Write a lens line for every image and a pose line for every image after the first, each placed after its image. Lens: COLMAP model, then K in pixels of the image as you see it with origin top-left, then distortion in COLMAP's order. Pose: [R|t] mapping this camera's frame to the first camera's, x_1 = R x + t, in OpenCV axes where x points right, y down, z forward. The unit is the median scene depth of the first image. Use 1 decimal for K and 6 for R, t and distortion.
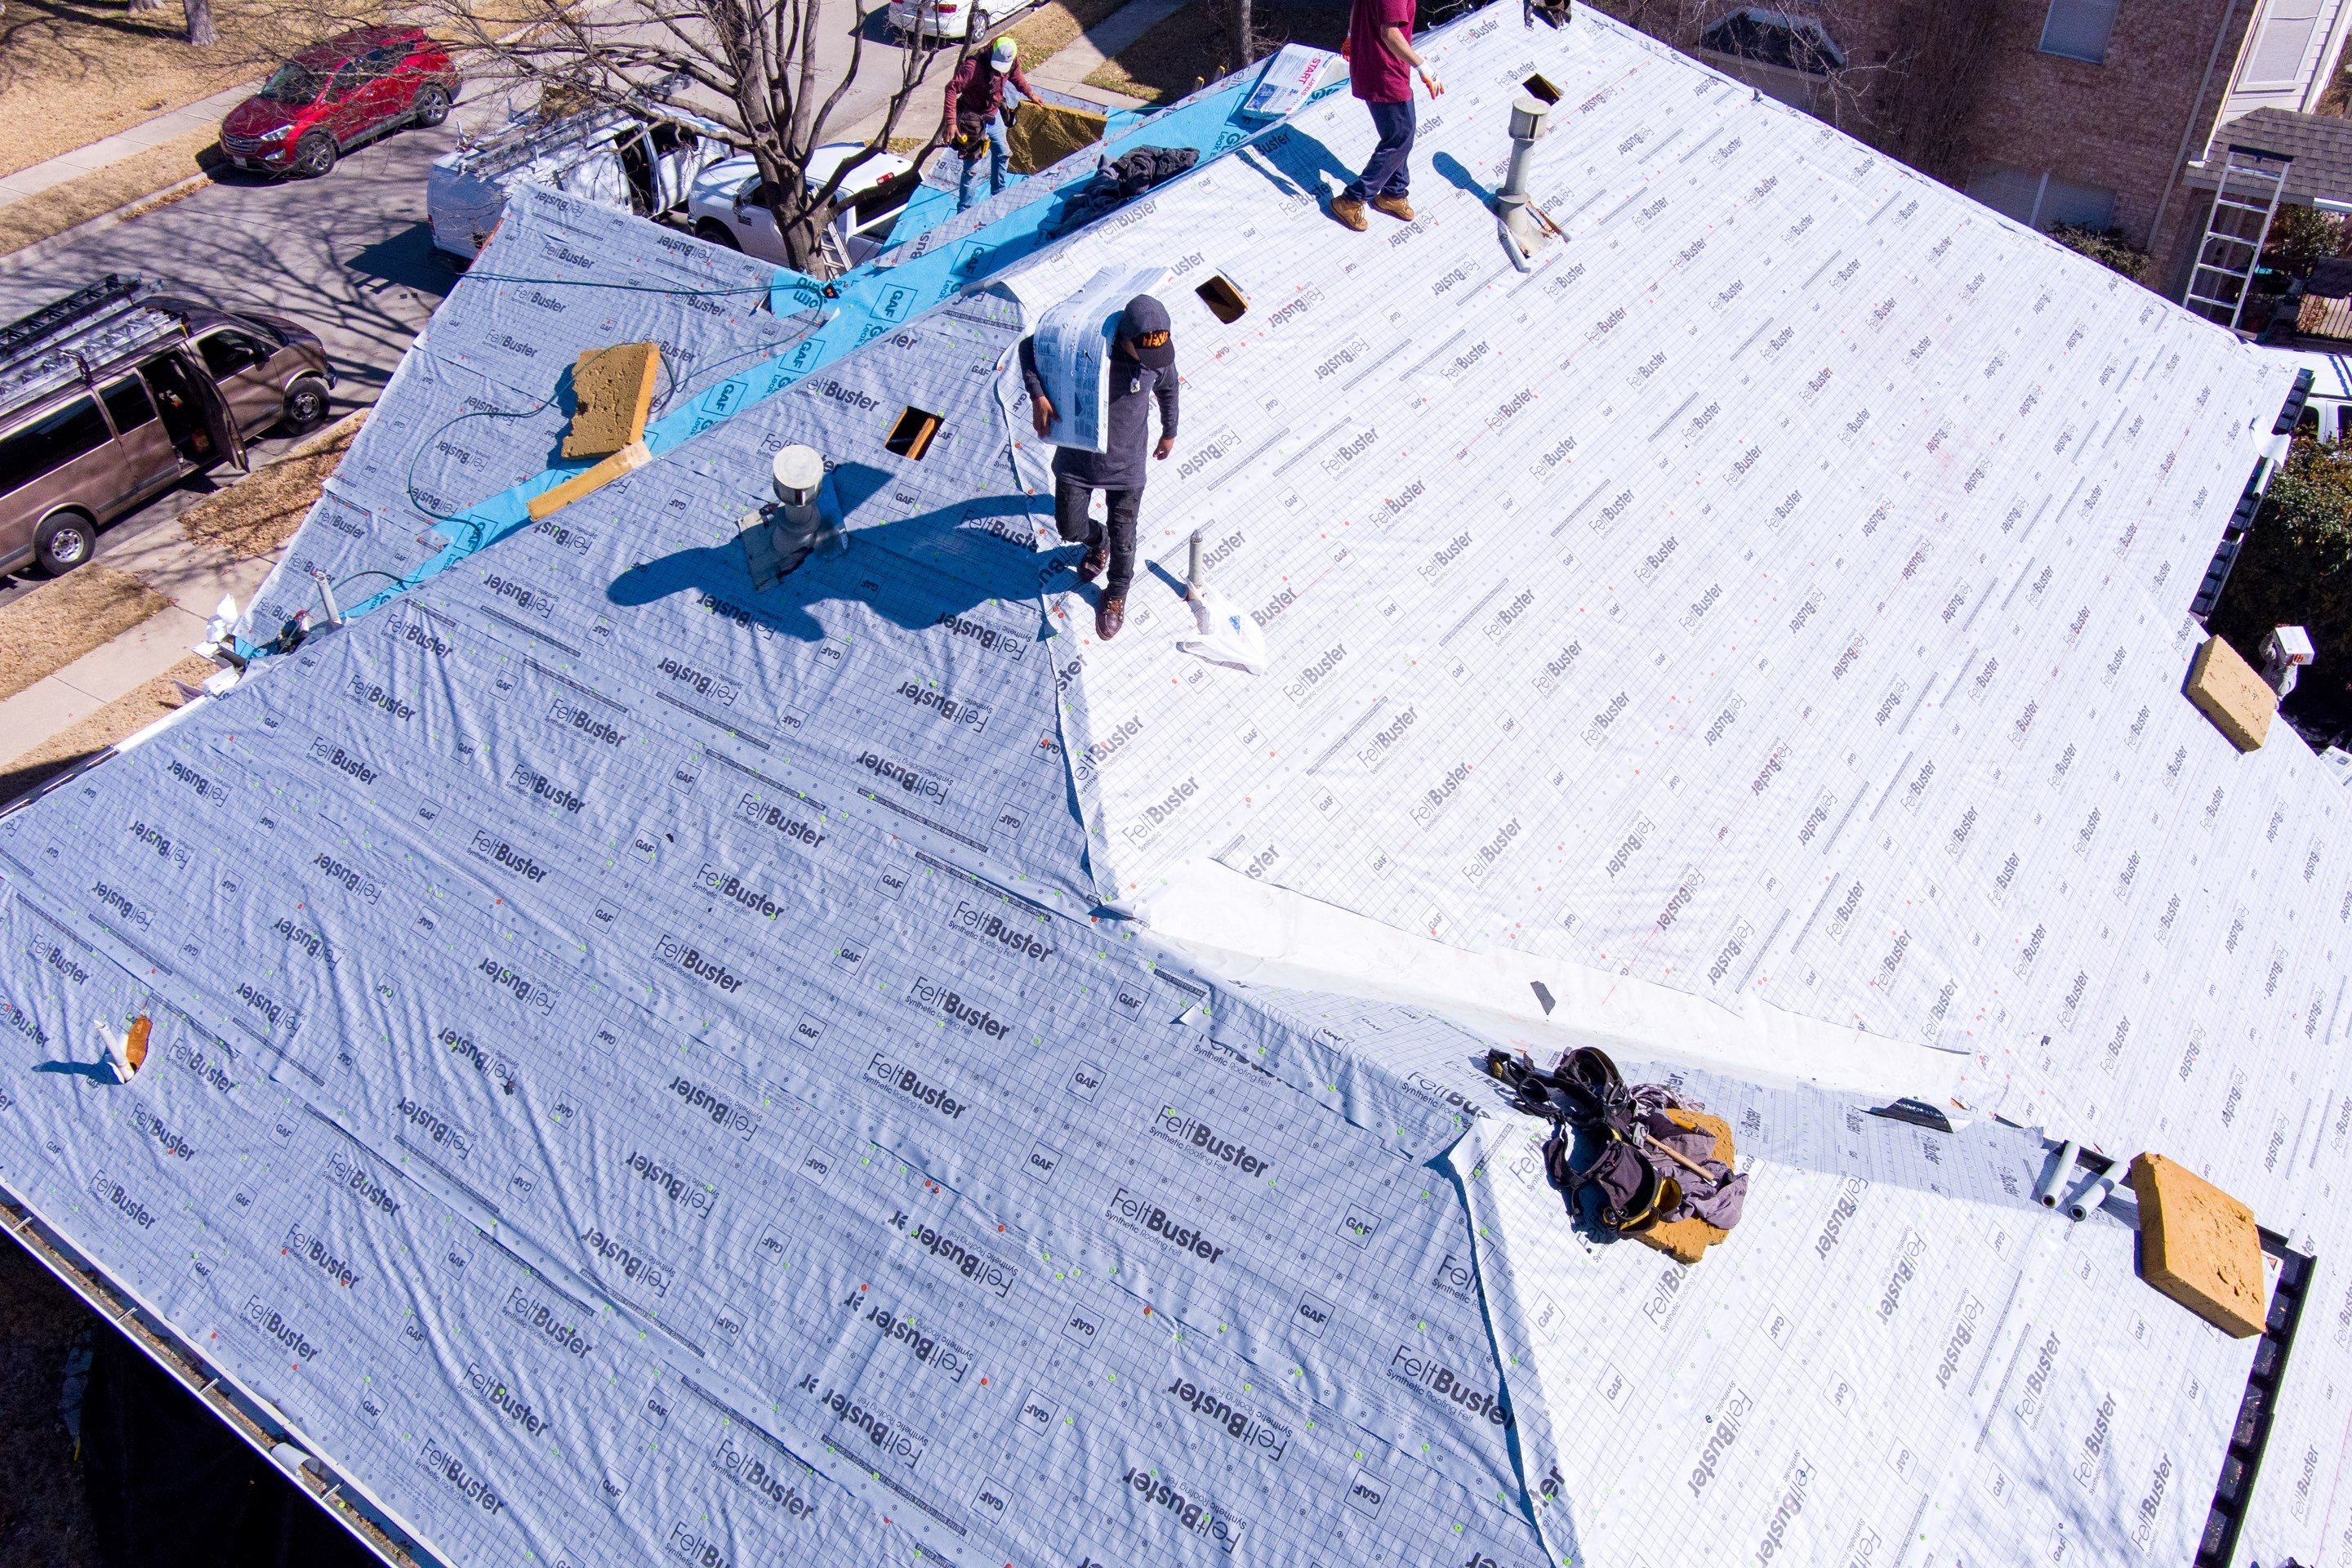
lens RADIAL K [[1912.3, 0, 1176.0], [0, 1912.3, 784.0], [0, 0, 1]] dist [-0.056905, -0.003275]
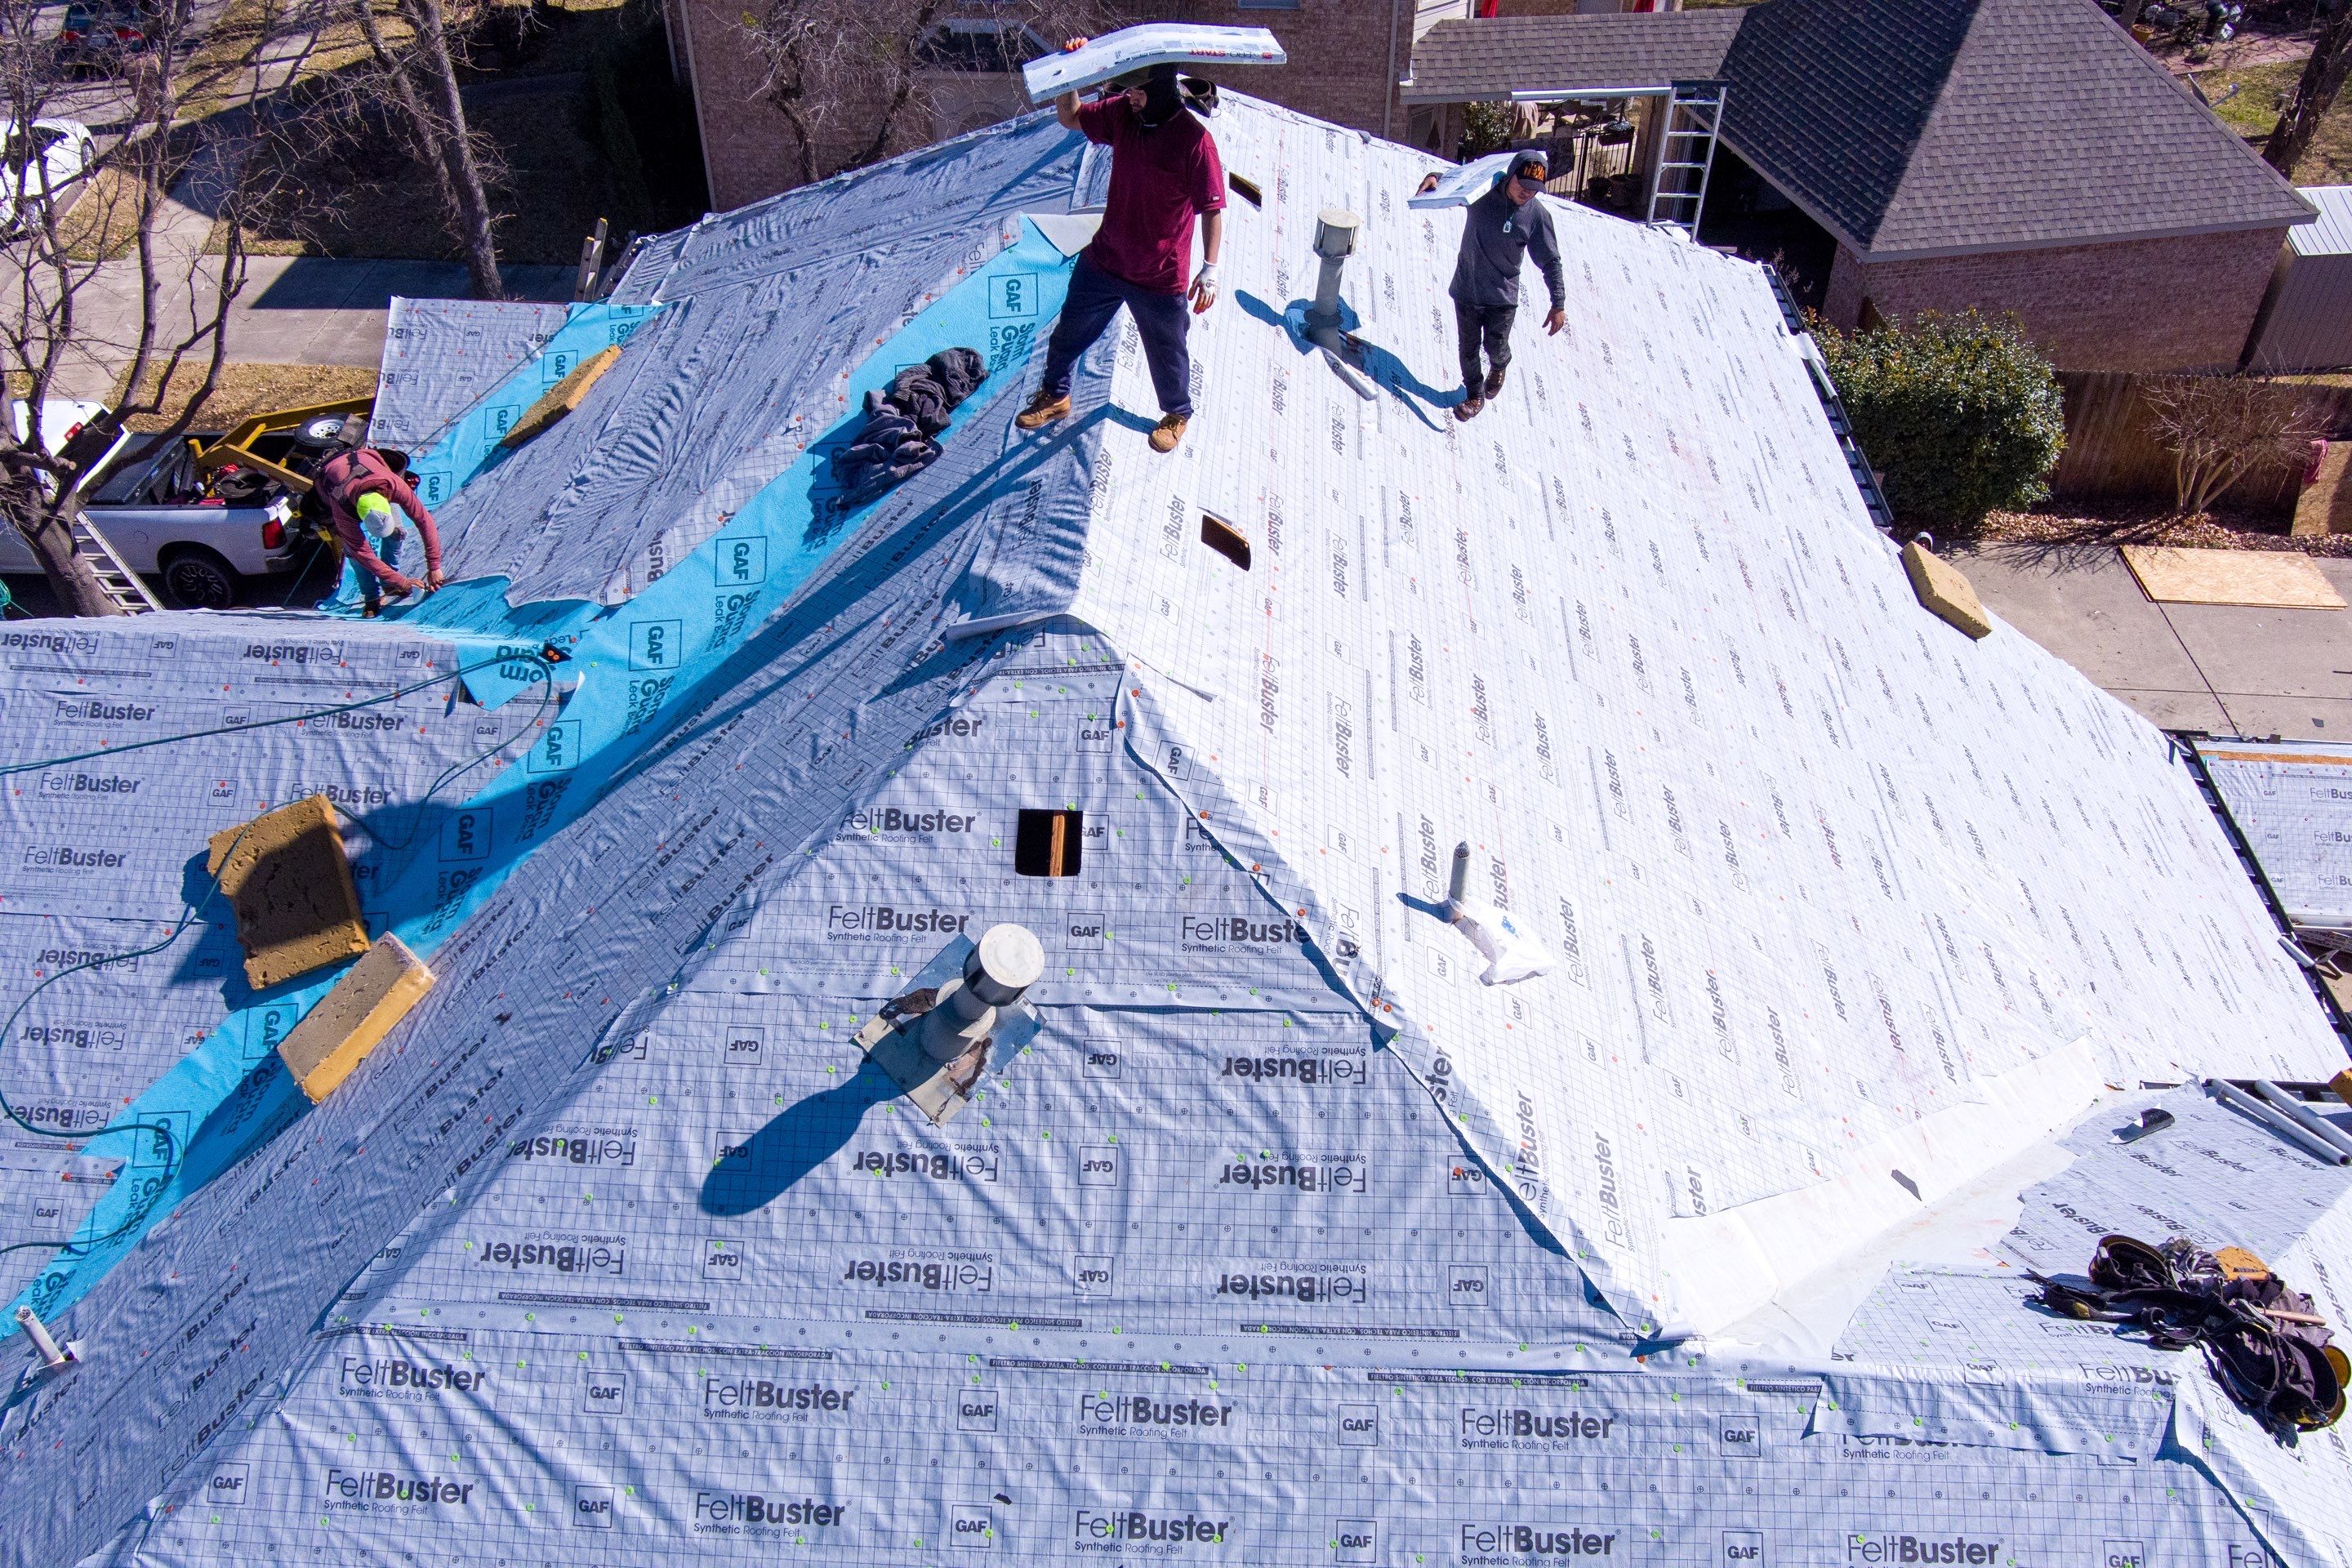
lens RADIAL K [[1912.3, 0, 1176.0], [0, 1912.3, 784.0], [0, 0, 1]] dist [-0.056905, -0.003275]
pose [[0.851132, -0.338411, 0.401312, -0.378690], [0.338181, 0.938176, 0.073889, -0.237849], [-0.401506, 0.072827, 0.912956, 0.284220]]
